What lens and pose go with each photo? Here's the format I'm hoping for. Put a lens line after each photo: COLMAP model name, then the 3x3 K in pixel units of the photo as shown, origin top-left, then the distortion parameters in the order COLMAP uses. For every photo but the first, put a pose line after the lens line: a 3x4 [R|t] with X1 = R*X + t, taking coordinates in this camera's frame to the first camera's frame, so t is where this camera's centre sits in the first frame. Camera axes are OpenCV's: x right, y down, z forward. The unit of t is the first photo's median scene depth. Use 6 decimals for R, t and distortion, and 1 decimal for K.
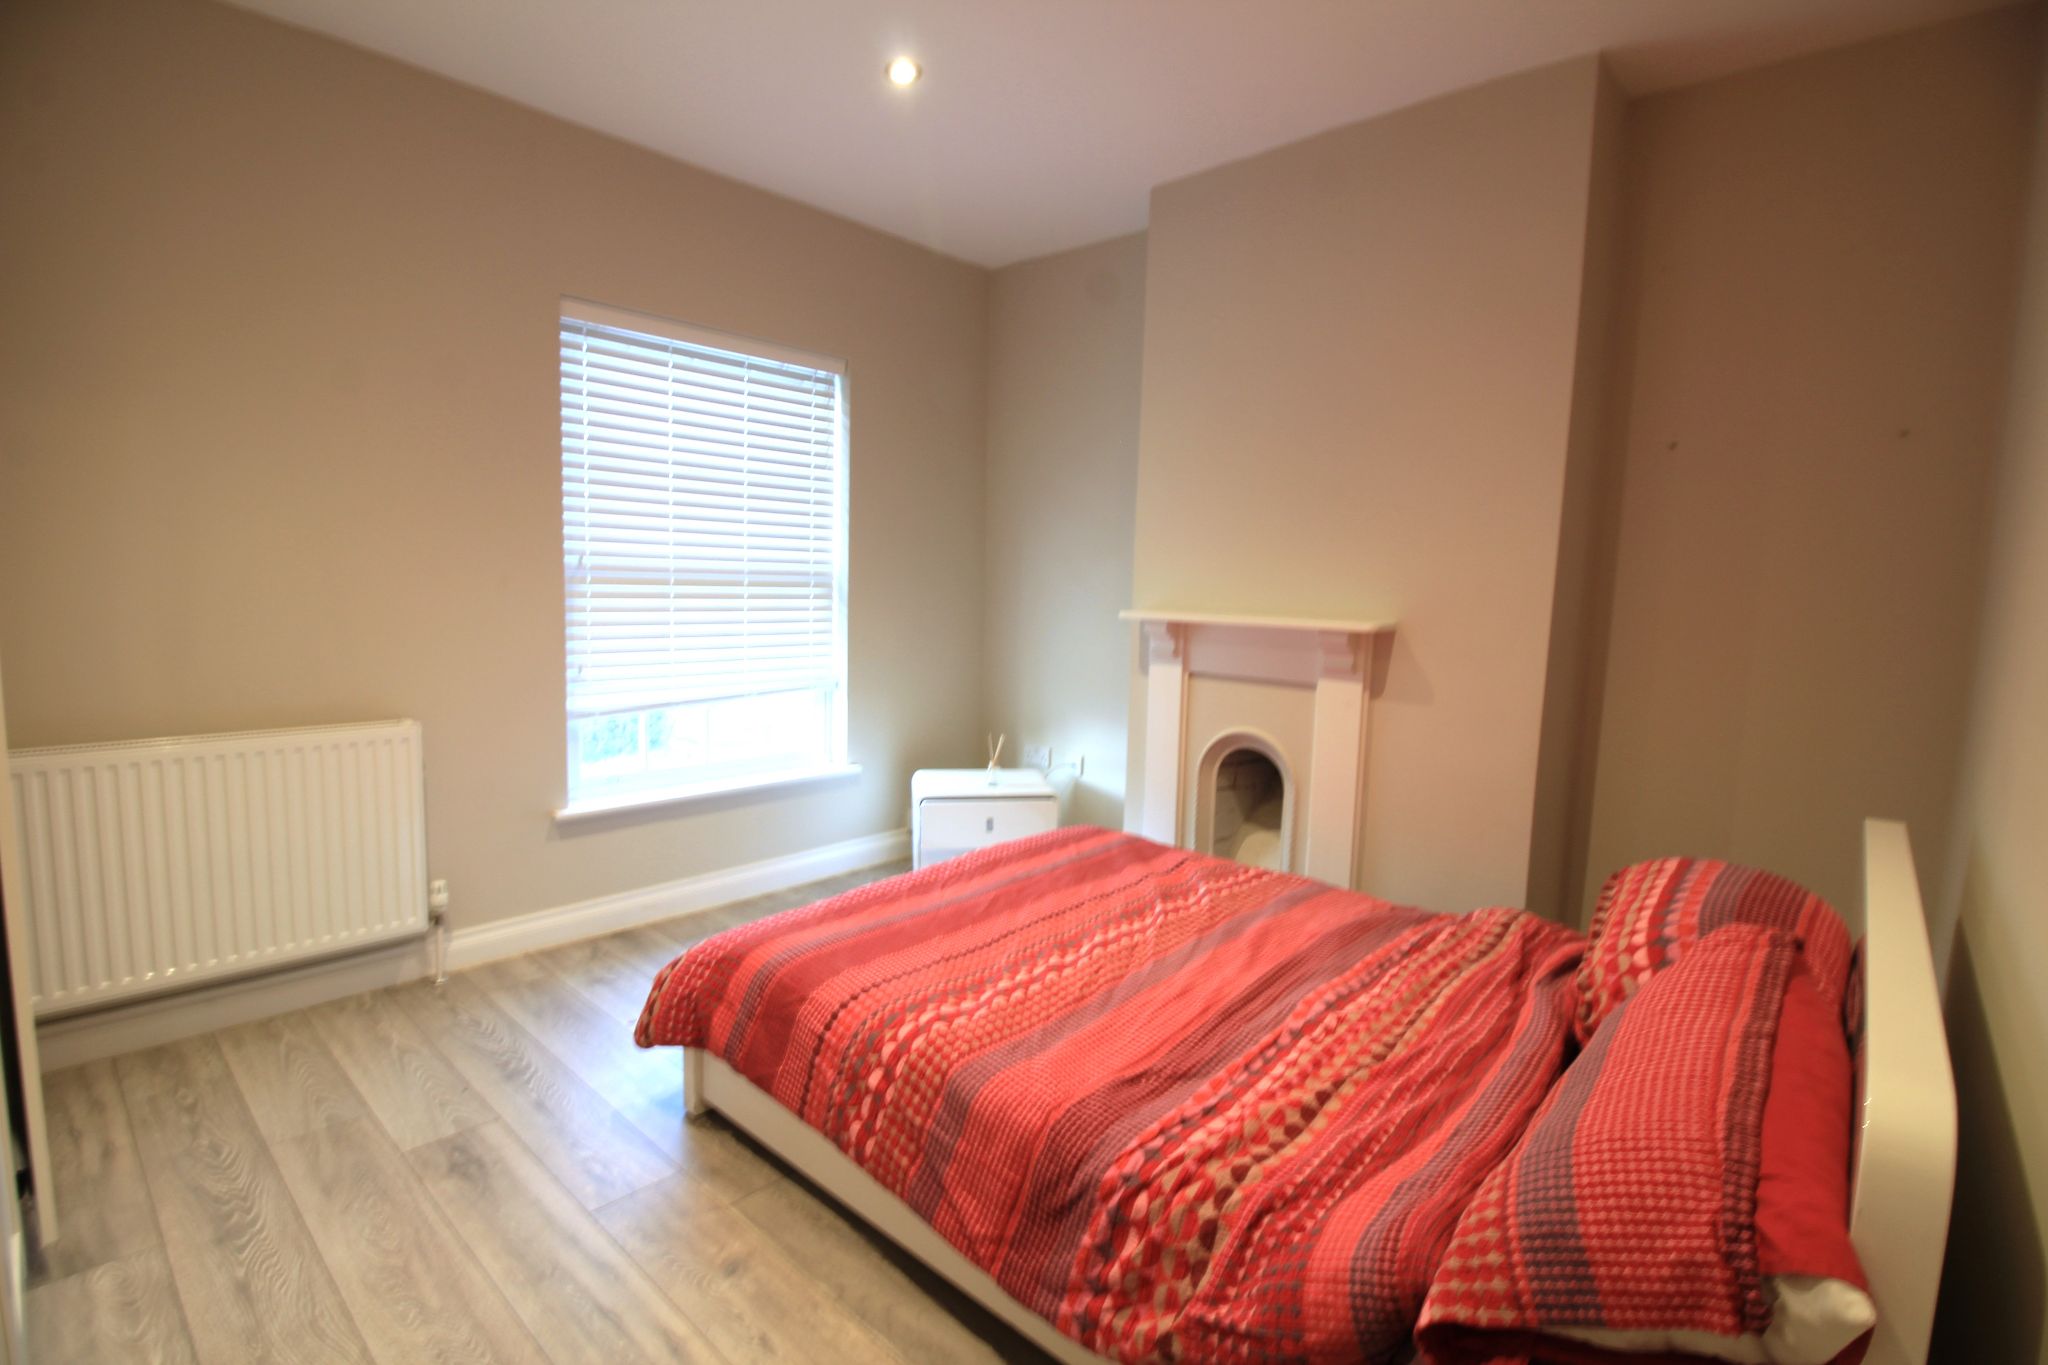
lens RADIAL K [[959.8, 0, 1018.6], [0, 959.8, 684.2], [0, 0, 1]] dist [-0.001313, -0.001196]
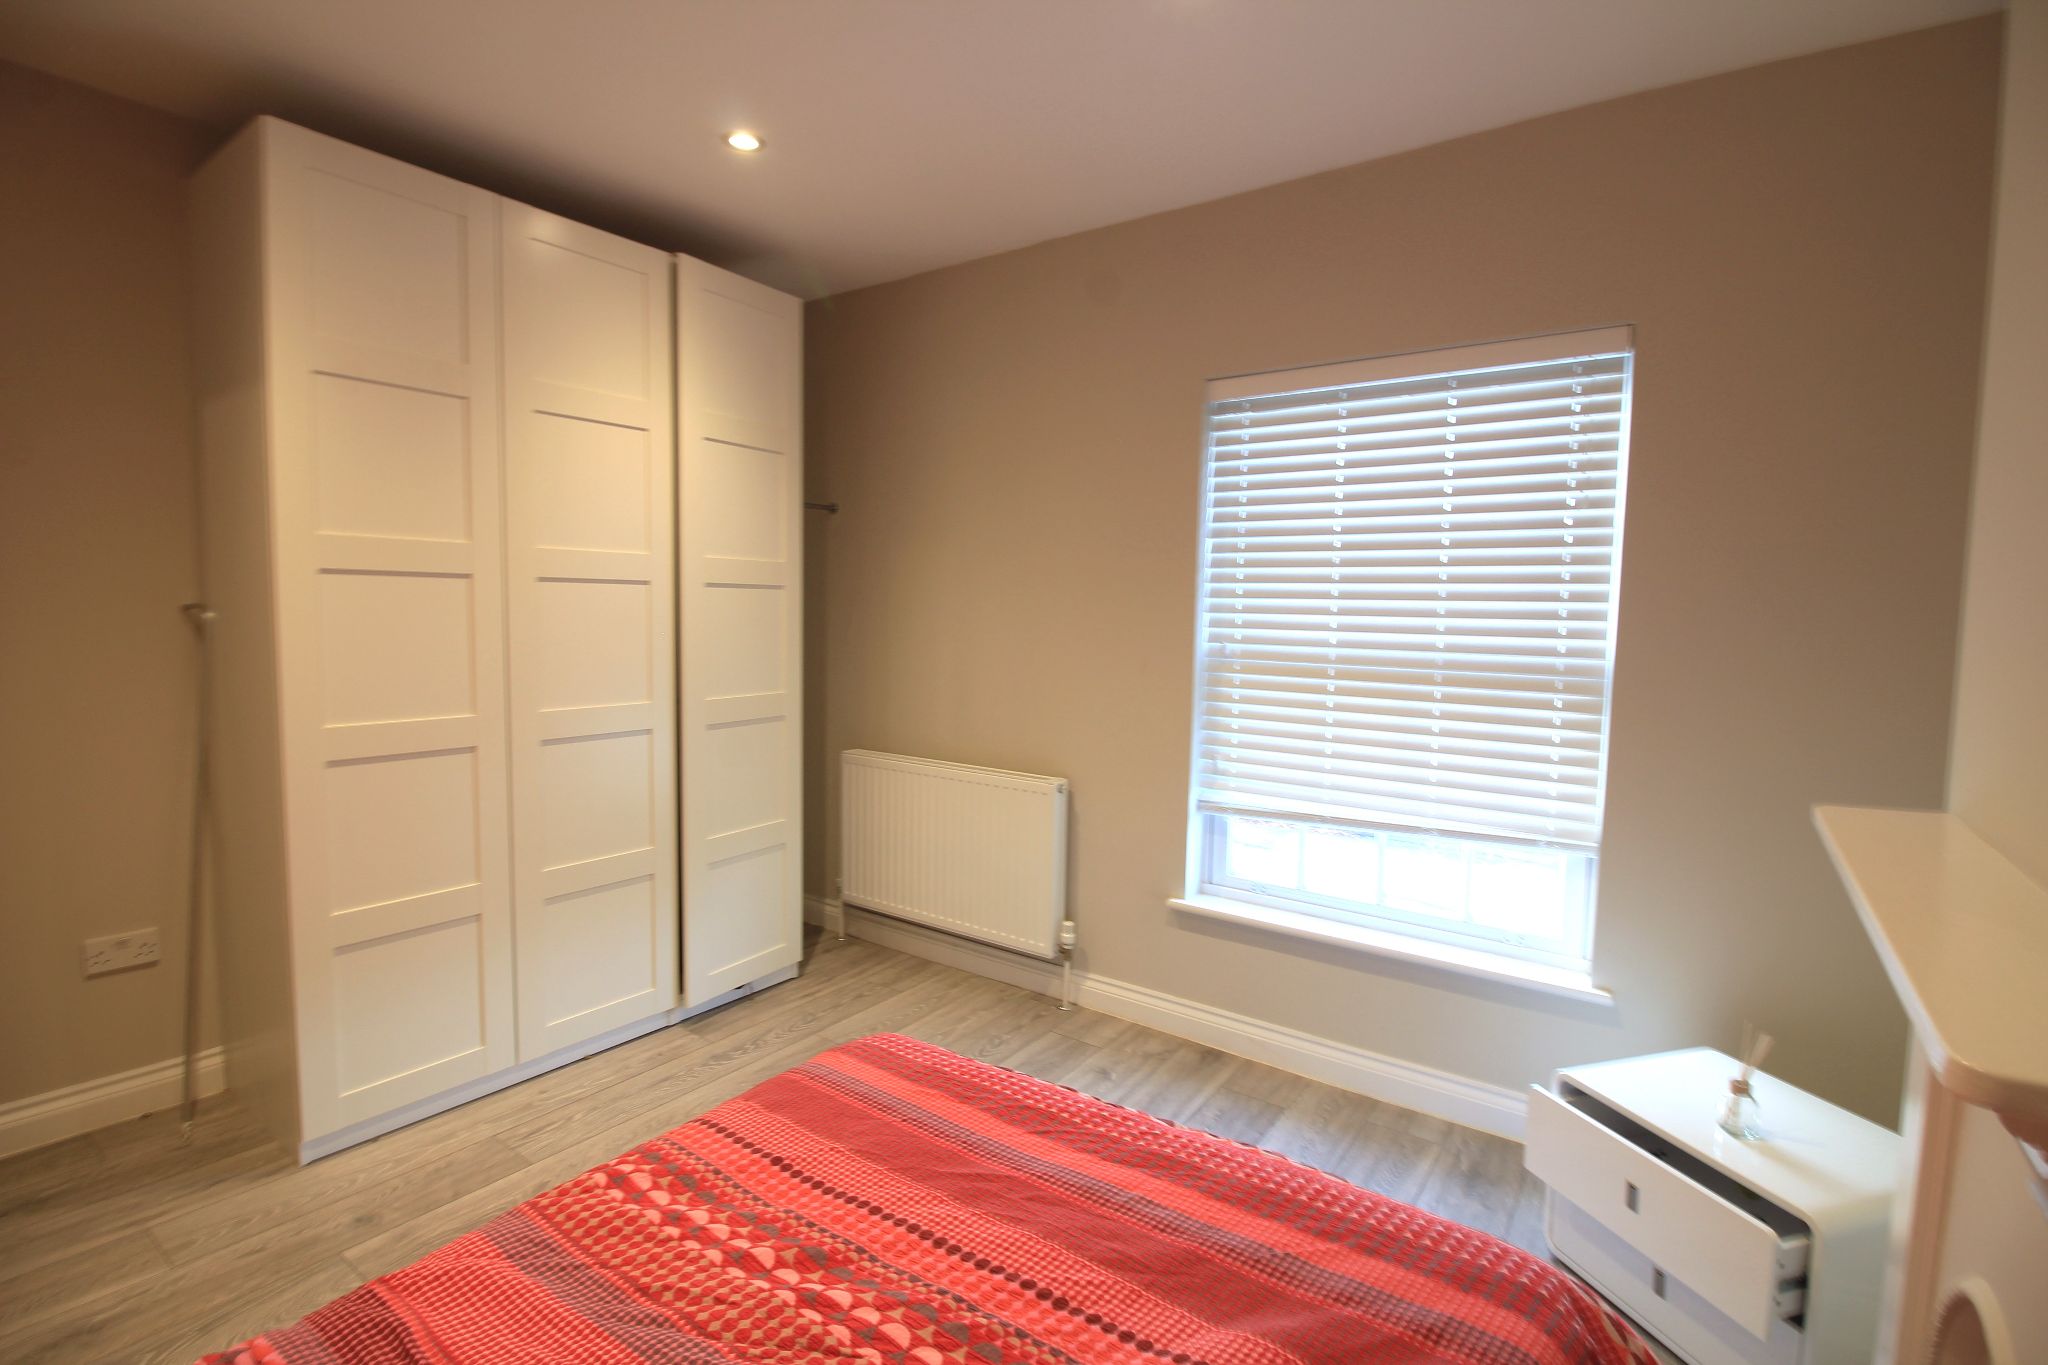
lens RADIAL K [[959.8, 0, 1021.5], [0, 959.8, 687.7], [0, 0, 1]] dist [-0.001313, -0.001196]
pose [[0.120142, 0.059678, -0.990961, 0.505606], [-0.125221, 0.991130, 0.044506, -0.115929], [0.984828, 0.118742, 0.126550, 0.746211]]
